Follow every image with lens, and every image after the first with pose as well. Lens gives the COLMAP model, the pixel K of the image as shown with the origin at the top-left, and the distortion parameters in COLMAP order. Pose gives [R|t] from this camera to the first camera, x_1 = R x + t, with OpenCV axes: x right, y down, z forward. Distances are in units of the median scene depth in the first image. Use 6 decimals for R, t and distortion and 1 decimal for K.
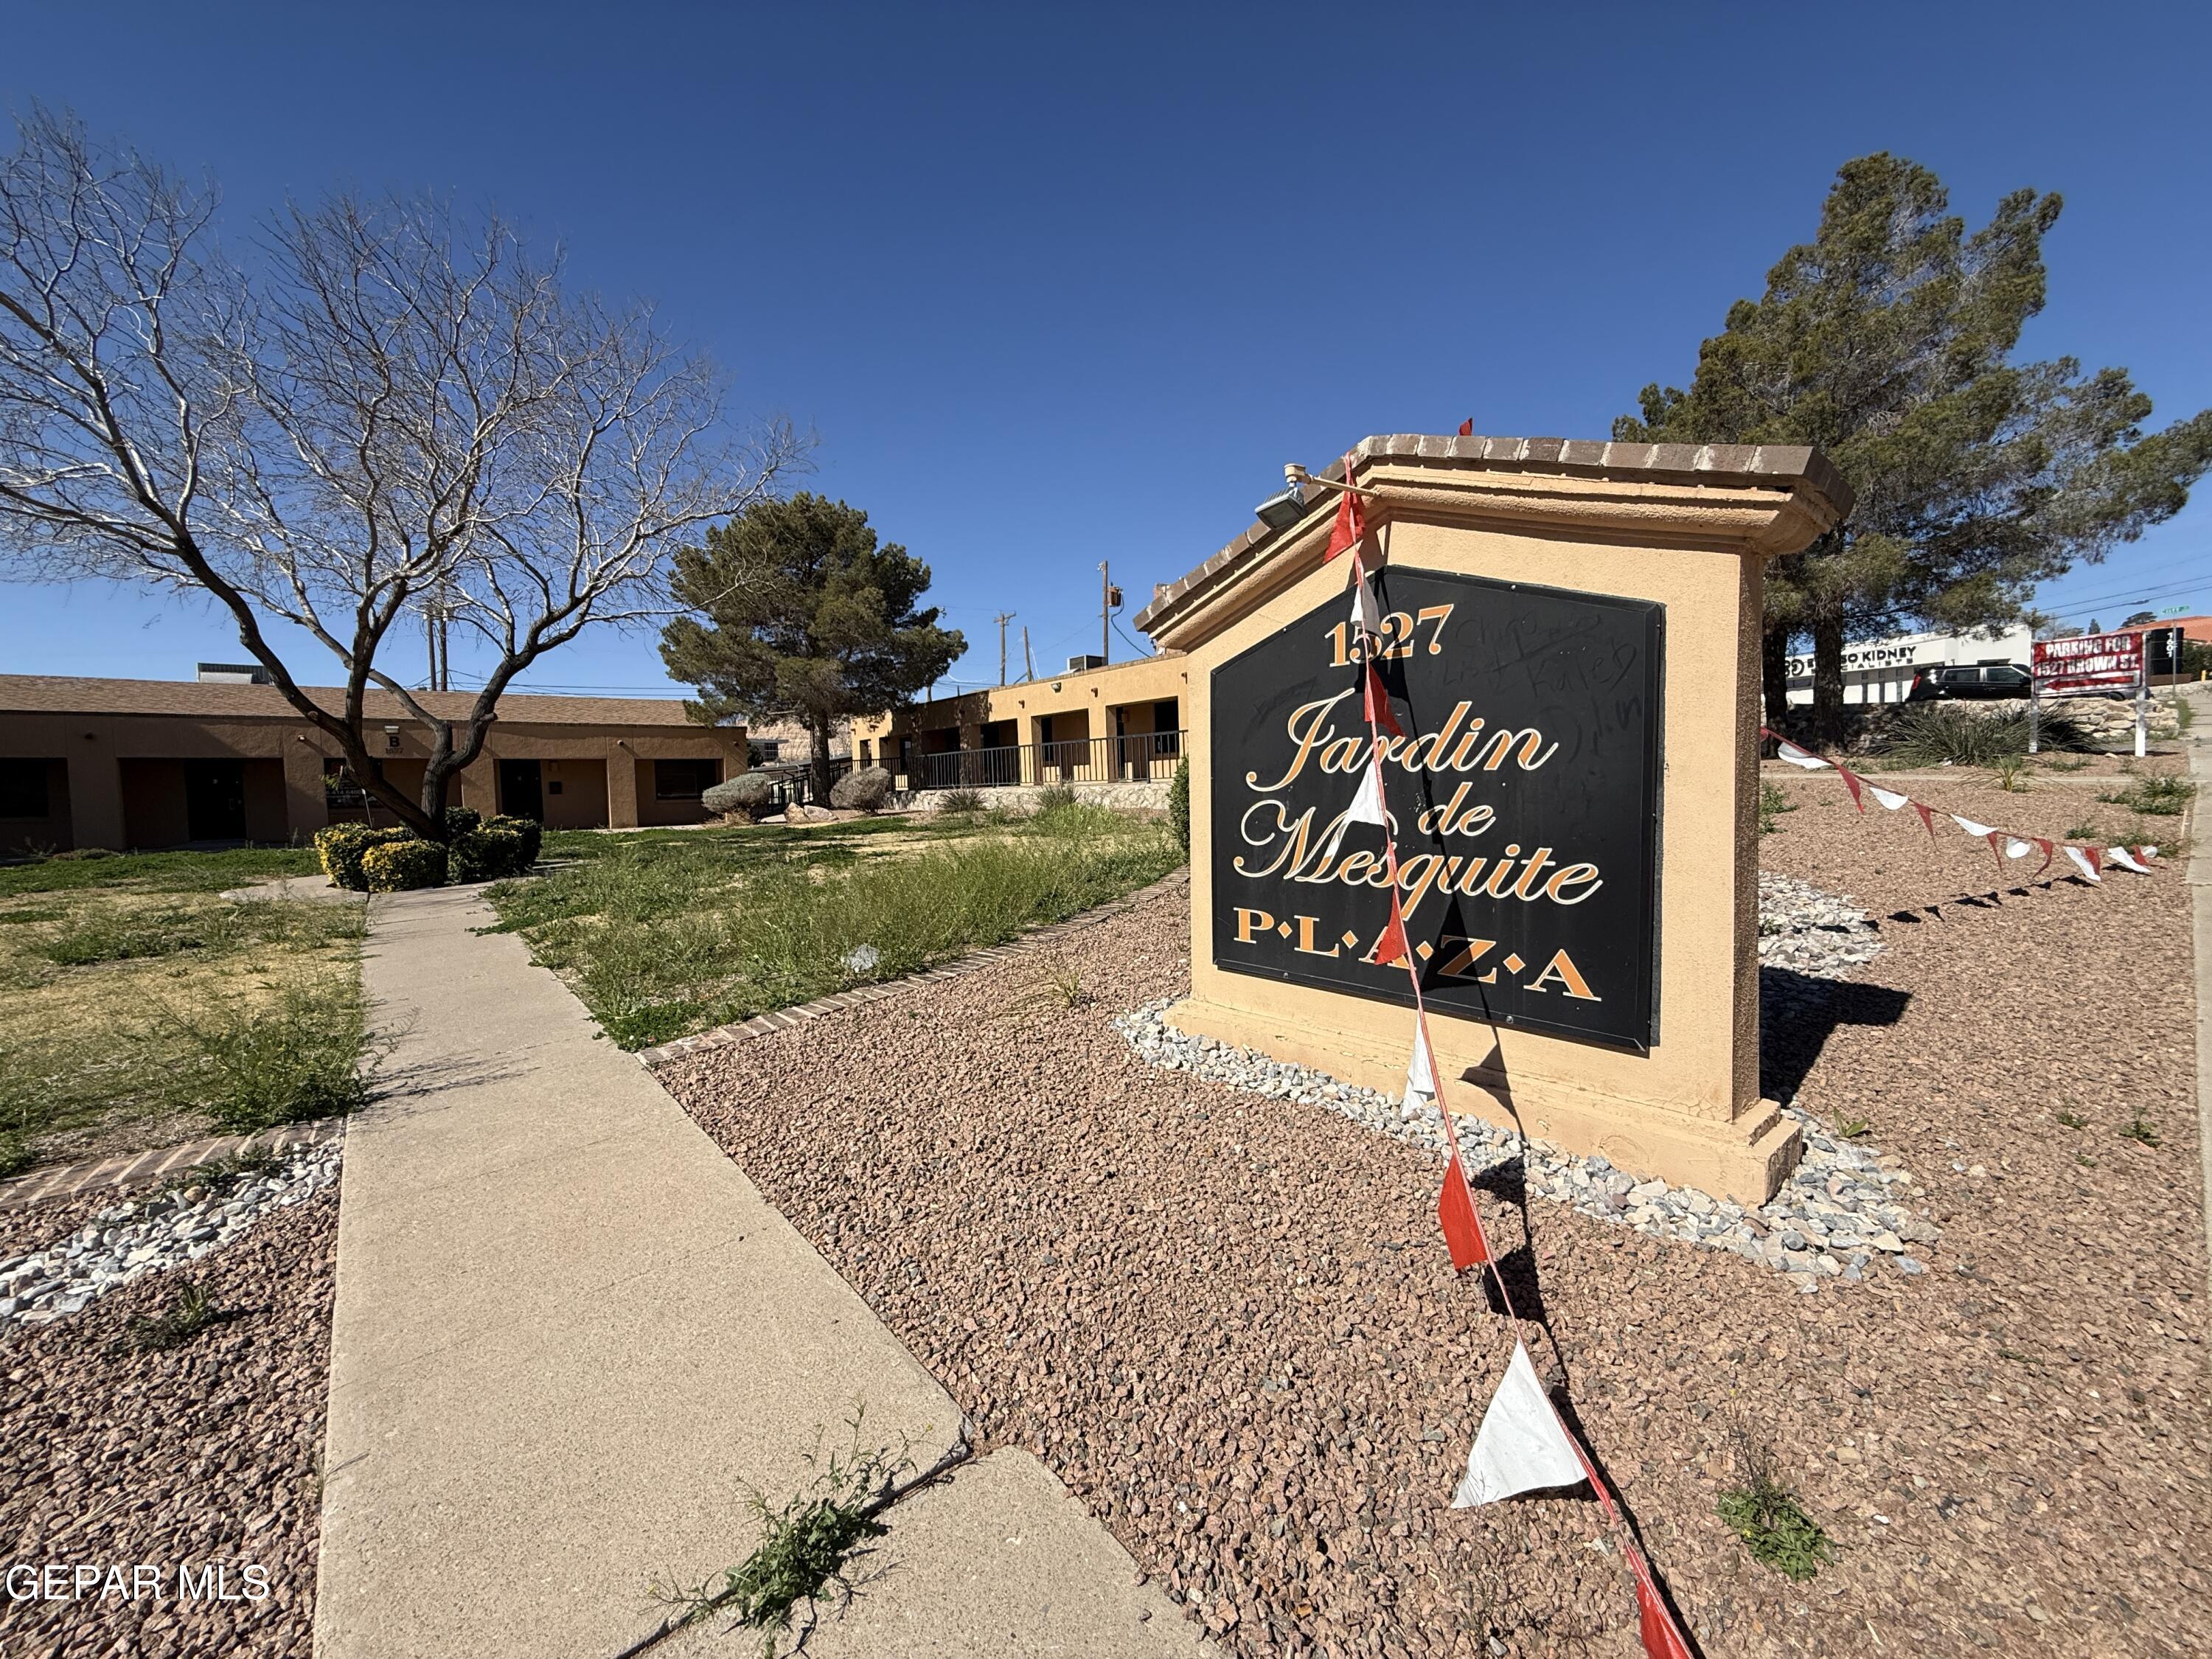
lens RADIAL K [[890.4, 0, 1112.5], [0, 890.4, 839.8], [0, 0, 1]] dist [-0.000934, -0.000272]
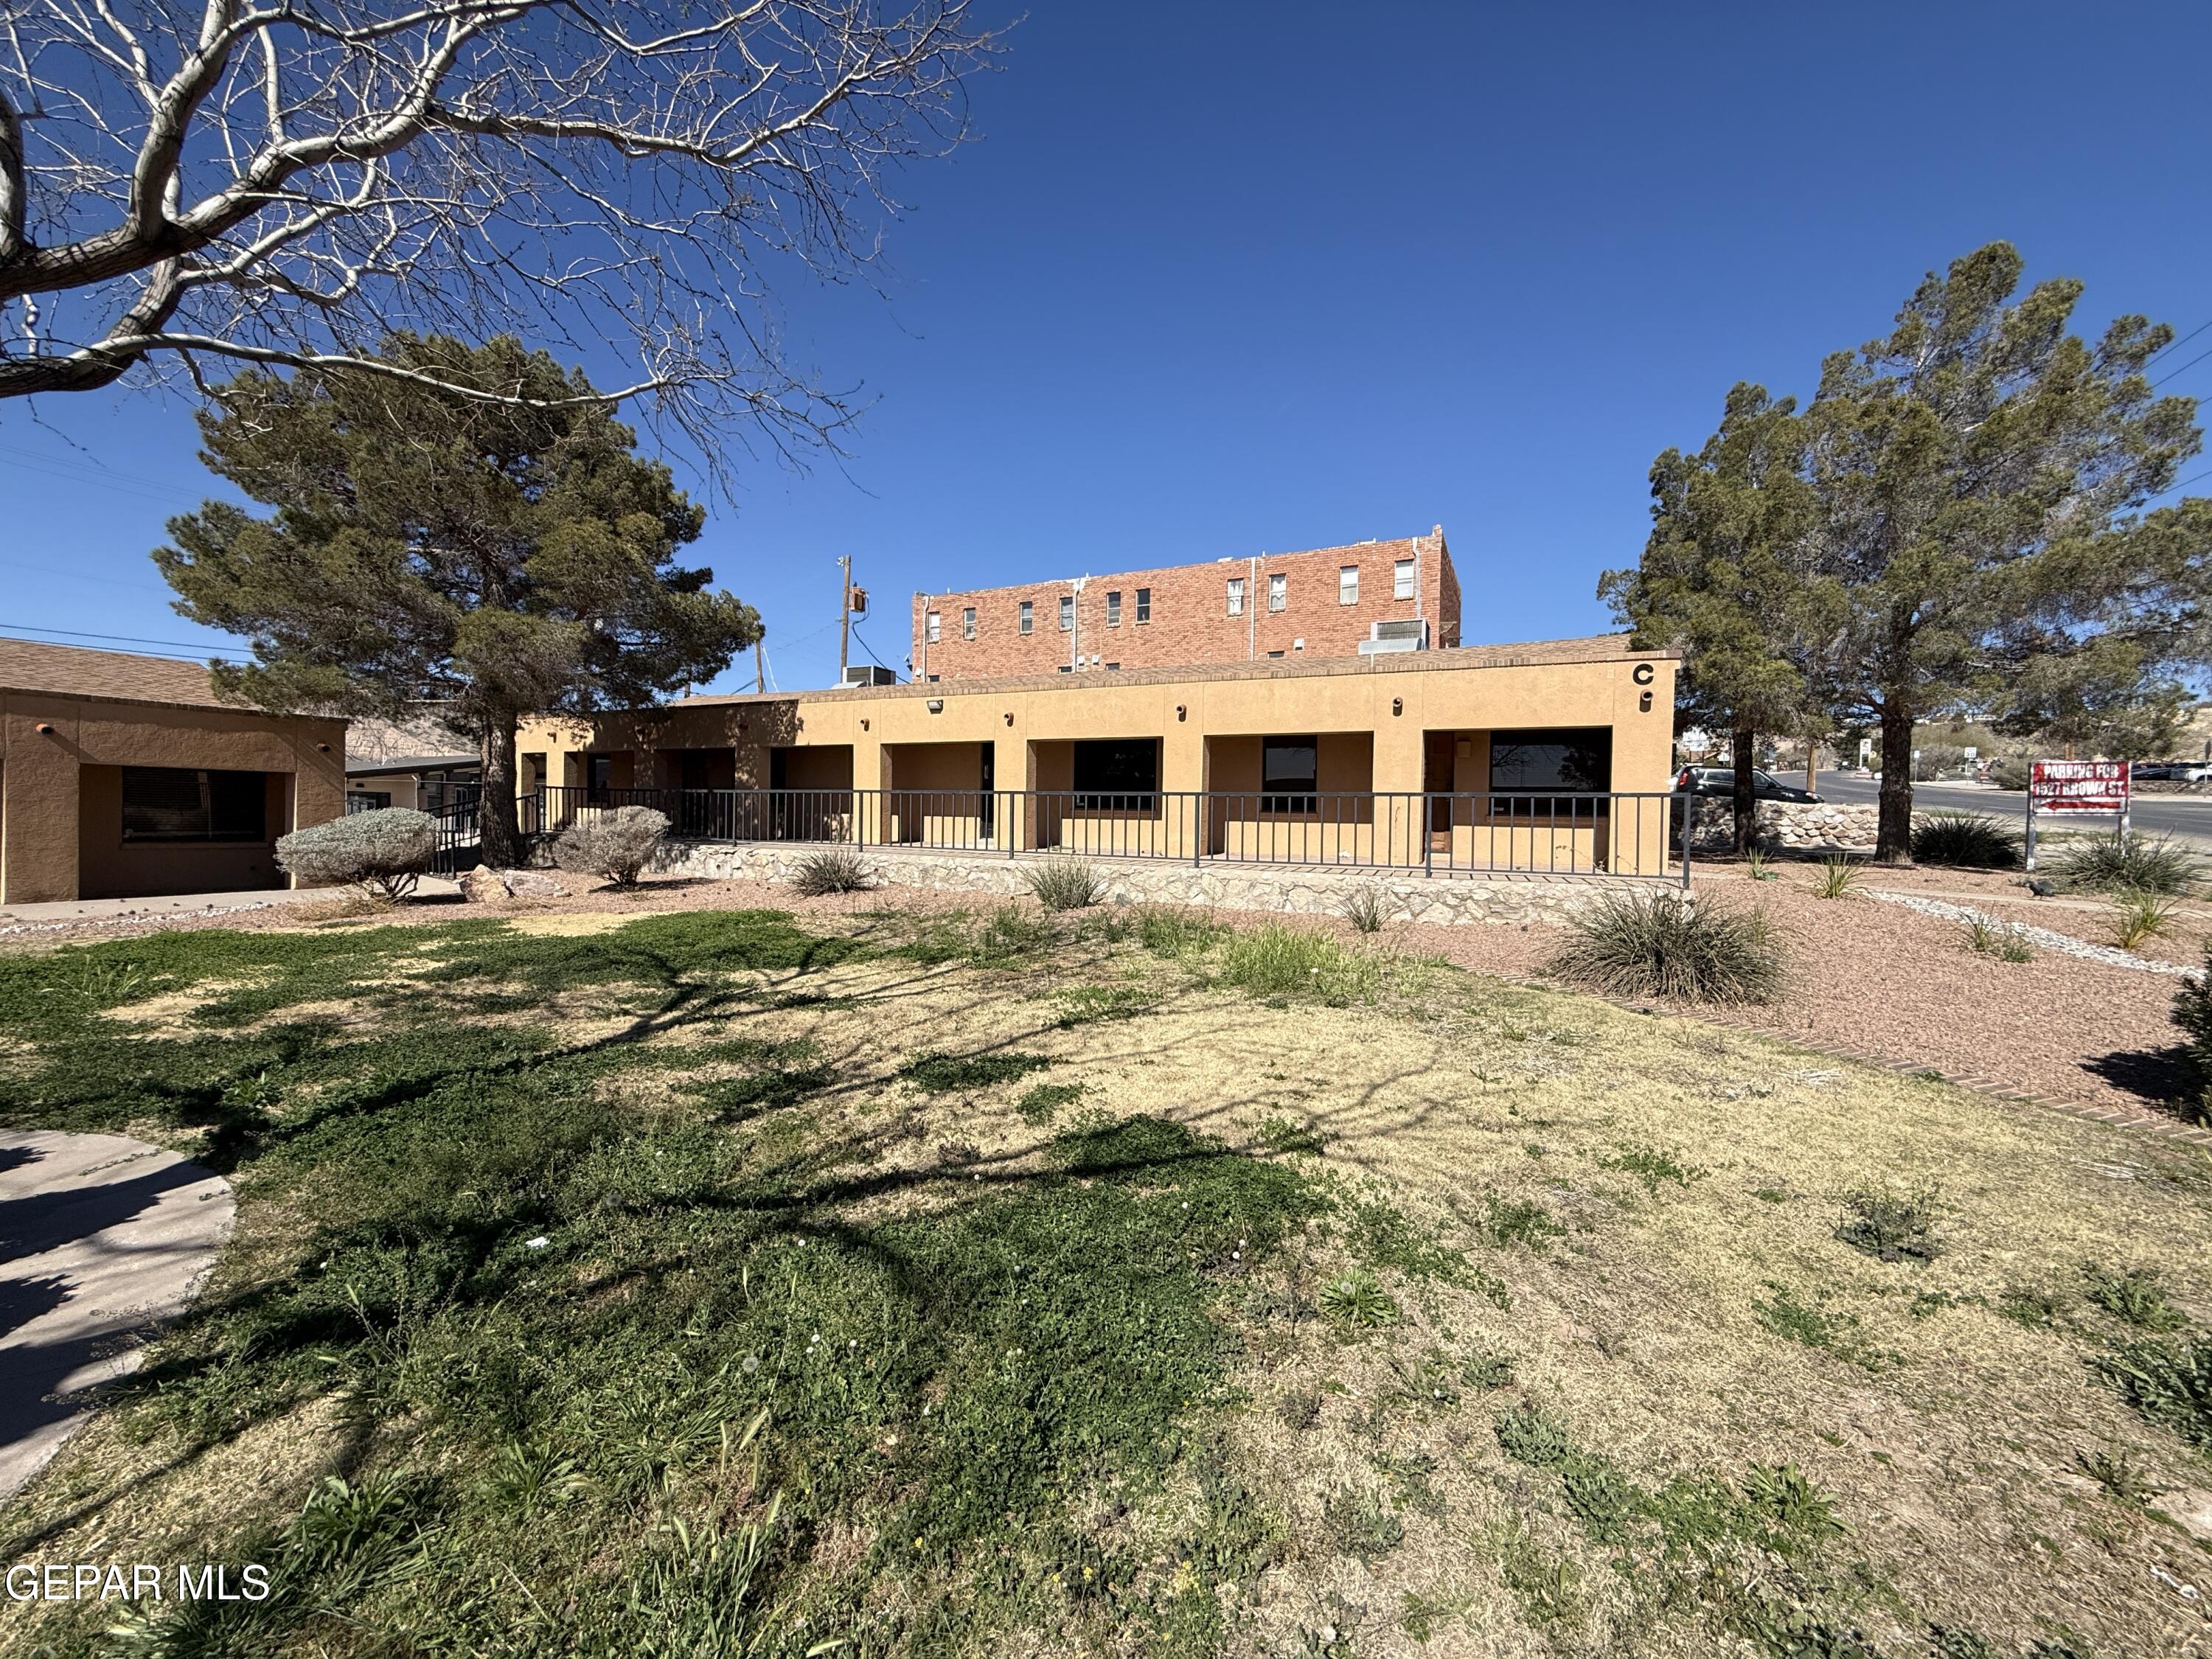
lens RADIAL K [[890.4, 0, 1101.5], [0, 890.4, 818.8], [0, 0, 1]] dist [-0.000934, -0.000272]
pose [[0.911332, 0.048155, 0.408847, -0.210187], [-0.022187, 0.997437, -0.068024, -0.037800], [-0.411074, 0.052921, 0.910064, 0.305515]]
